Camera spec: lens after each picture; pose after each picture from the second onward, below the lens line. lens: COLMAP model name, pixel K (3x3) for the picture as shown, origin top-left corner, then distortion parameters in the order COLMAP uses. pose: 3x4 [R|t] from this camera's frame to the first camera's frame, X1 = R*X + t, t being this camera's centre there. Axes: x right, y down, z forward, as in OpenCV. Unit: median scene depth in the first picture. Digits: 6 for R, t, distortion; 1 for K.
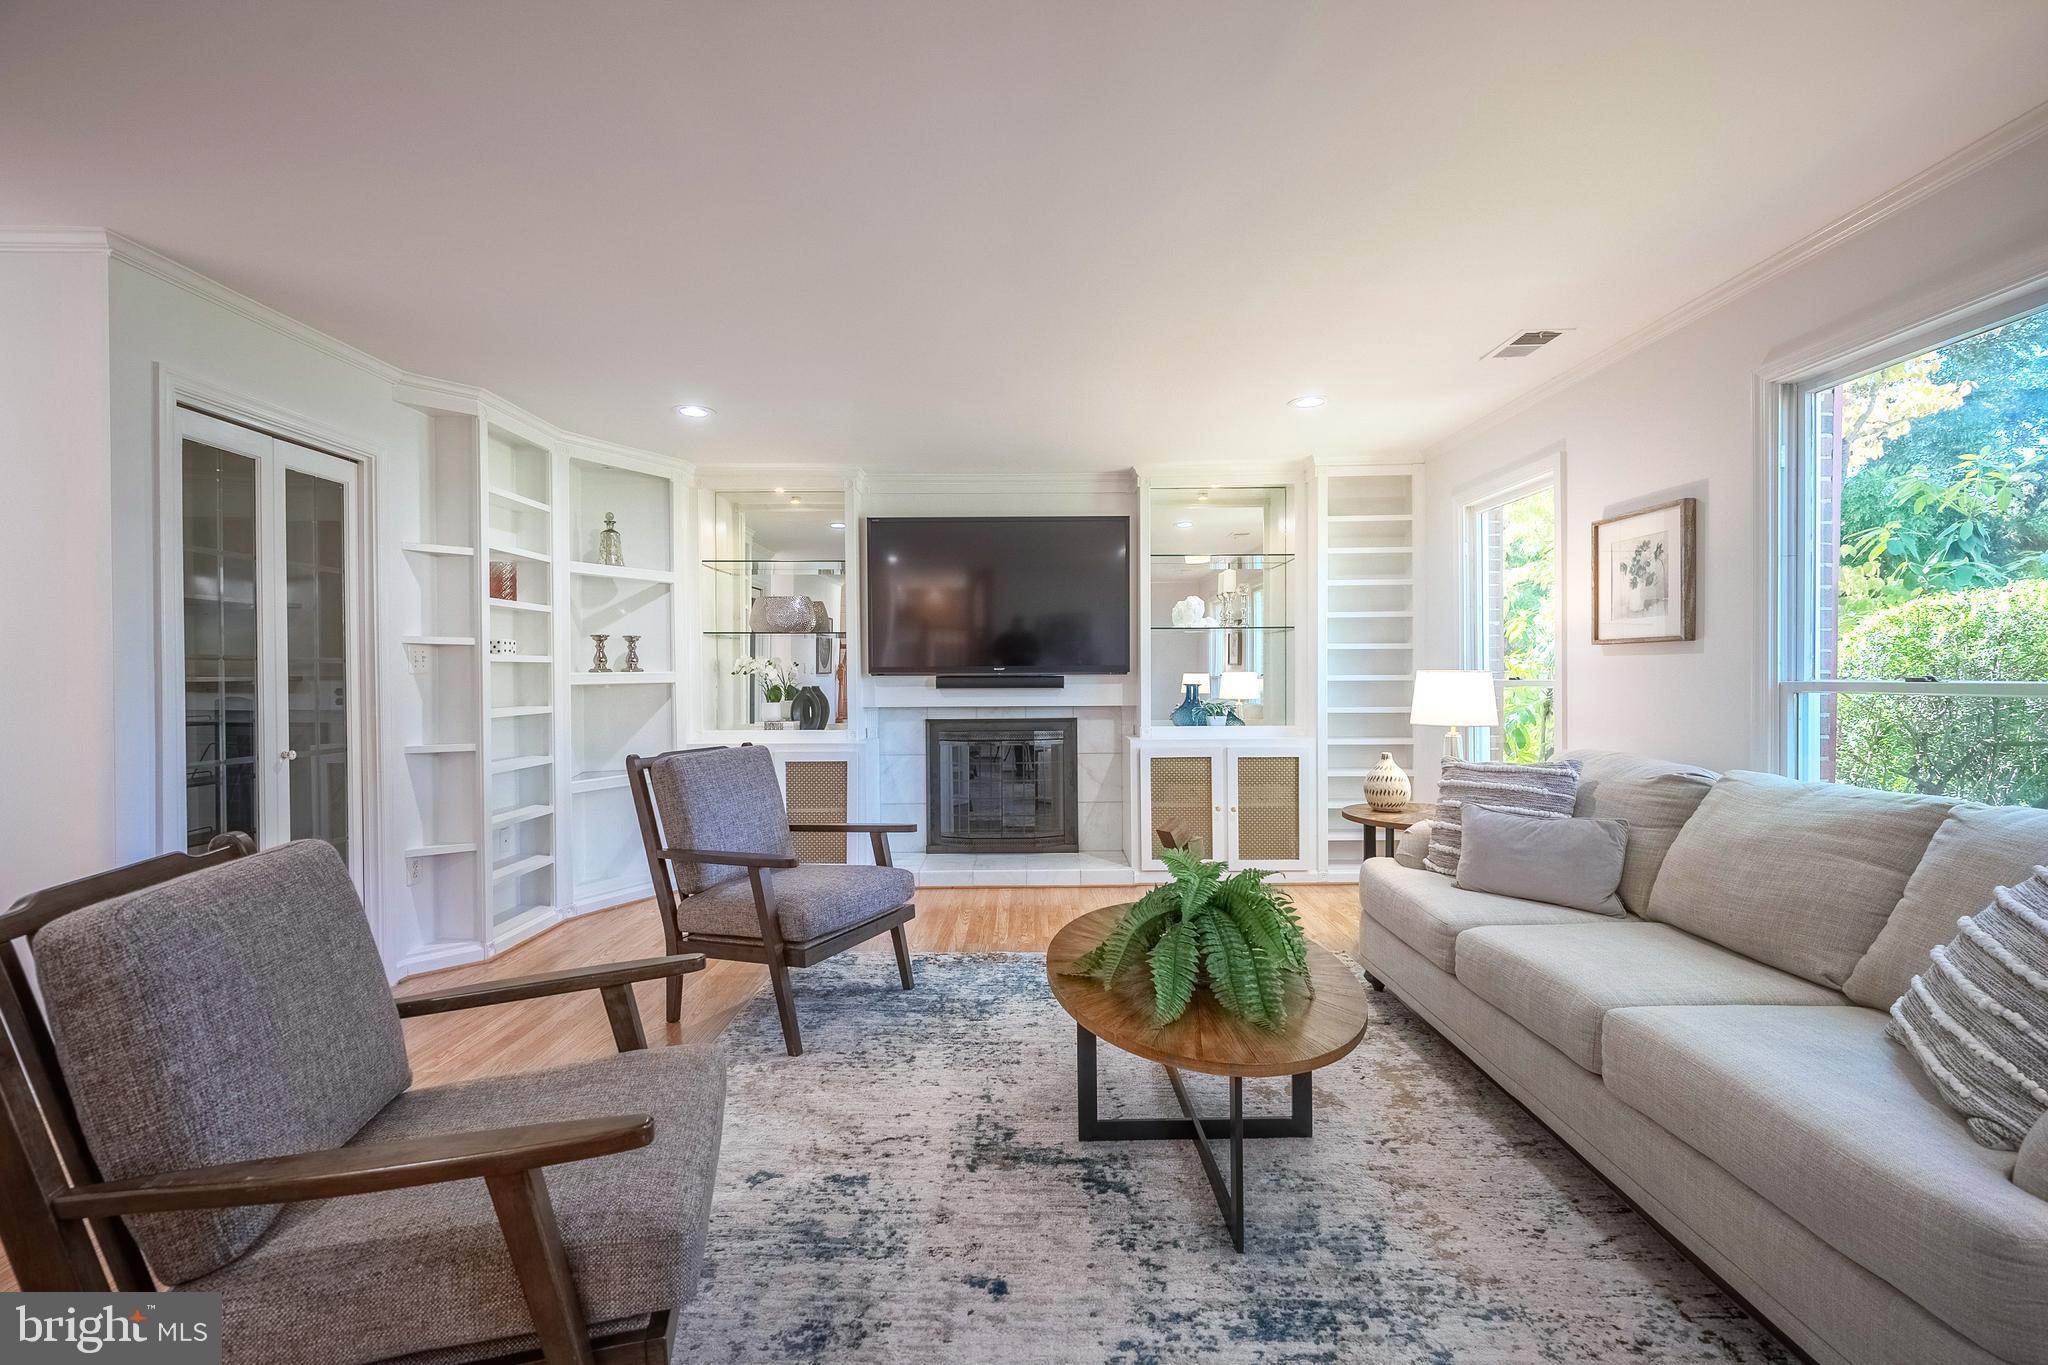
lens RADIAL K [[868.8, 0, 1024.0], [0, 868.8, 682.5], [0, 0, 1]] dist [-0.001326, -0.000814]
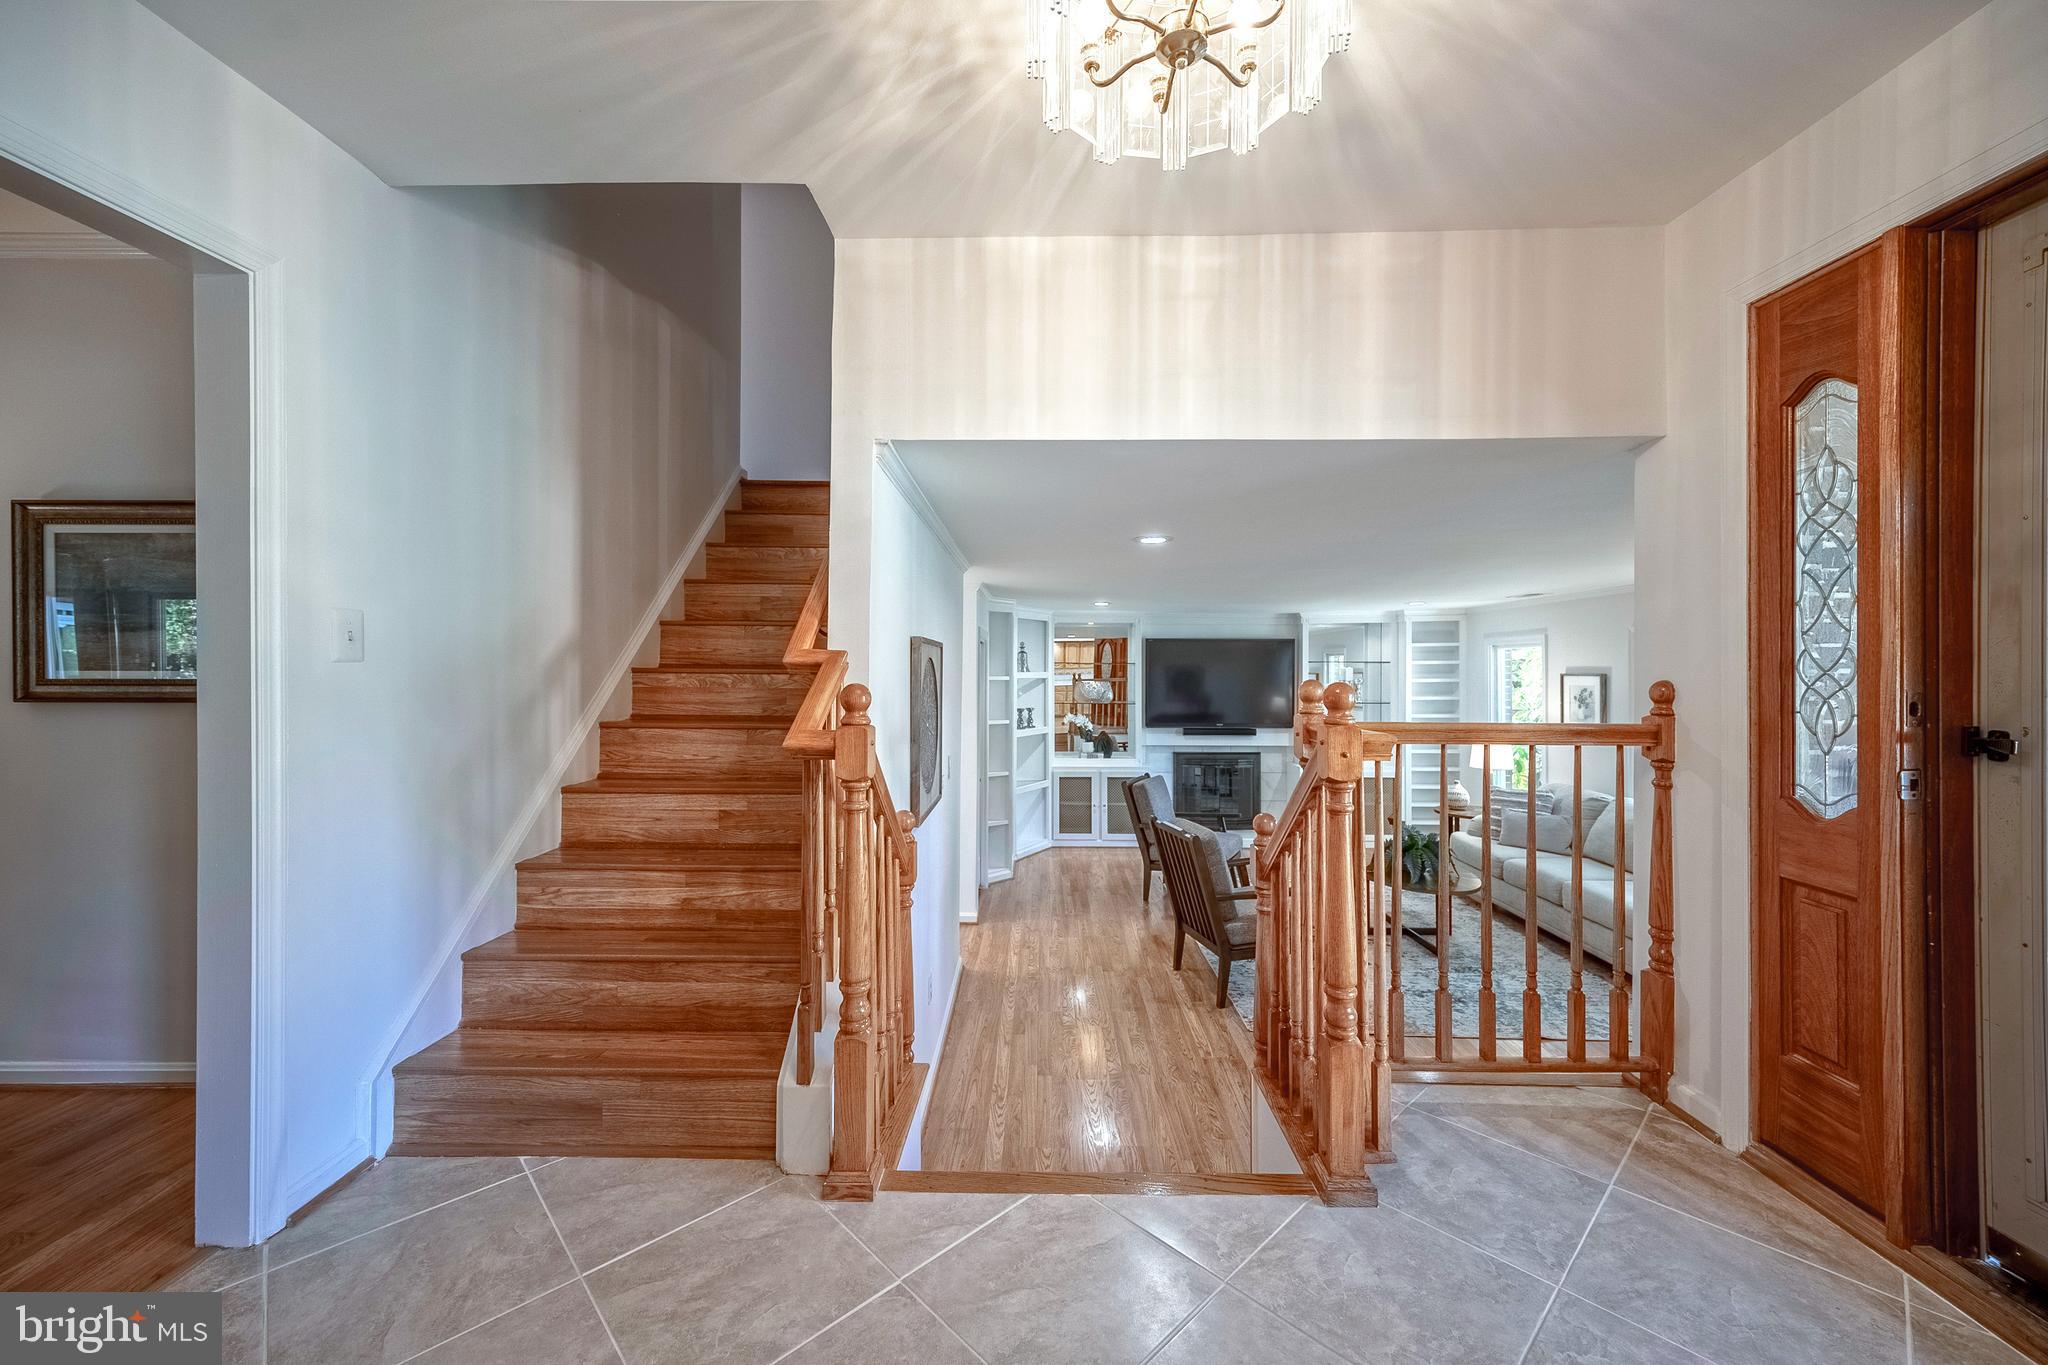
lens RADIAL K [[801.4, 0, 1024.1], [0, 801.4, 671.1], [0, 0, 1]] dist [0.022485, 0.000007]
pose [[0.999918, 0.005129, -0.011710, -0.545030], [-0.005208, 0.999964, -0.006734, -0.148835], [0.011675, 0.006794, 0.999909, -0.855379]]
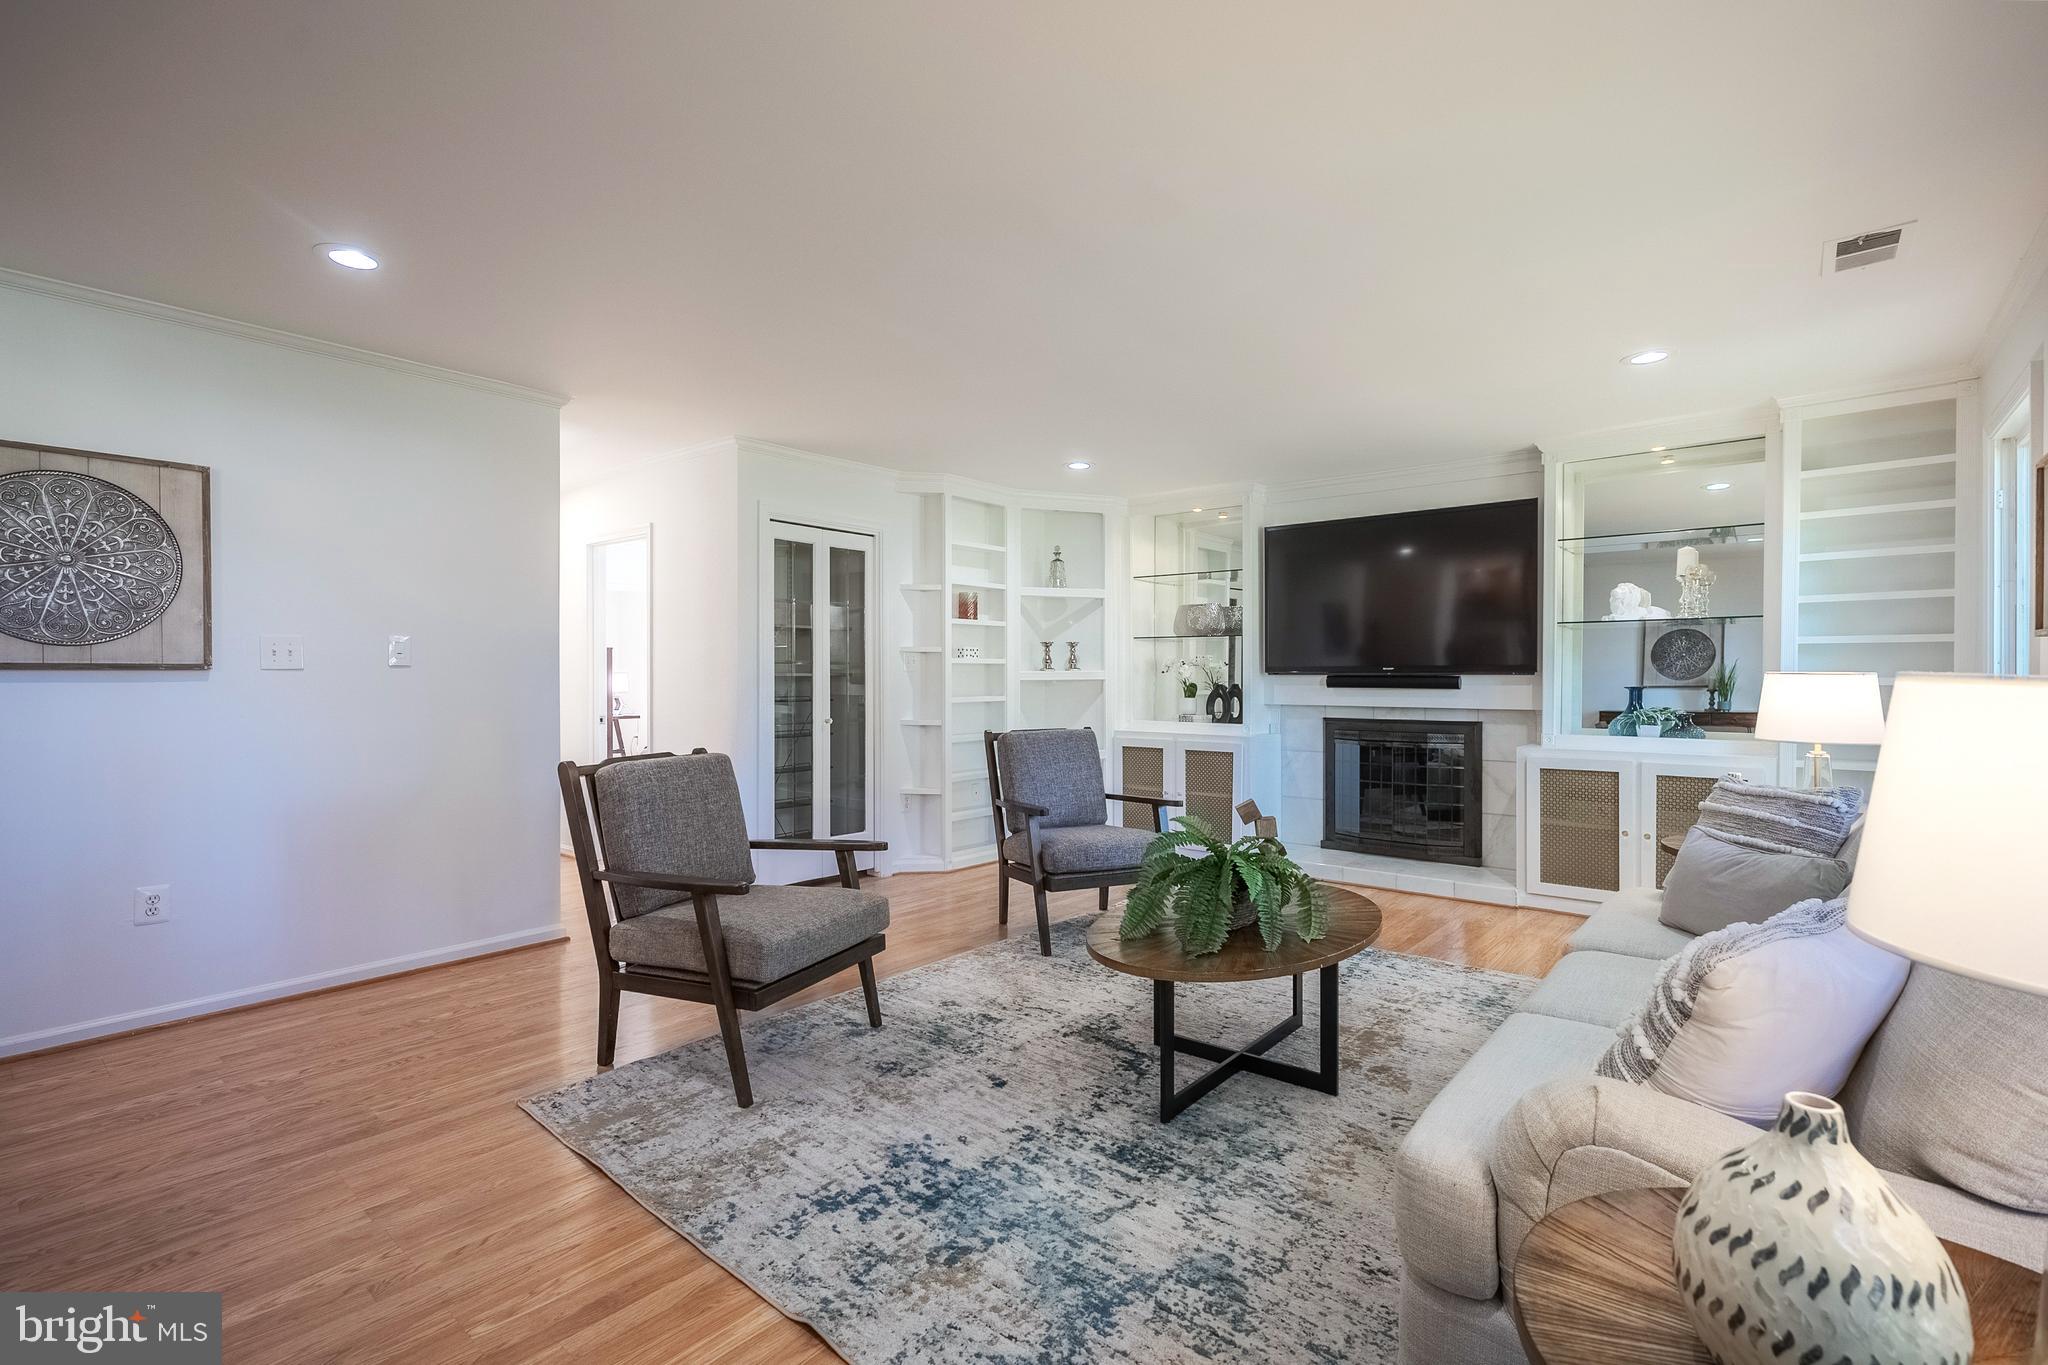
lens RADIAL K [[916.4, 0, 1030.5], [0, 916.4, 682.5], [0, 0, 1]] dist [0.000491, 0.000034]
pose [[0.774235, 0.011006, -0.632802, 0.419293], [-0.009719, 0.999938, 0.005501, -0.002025], [0.632823, 0.001891, 0.774294, -0.080660]]
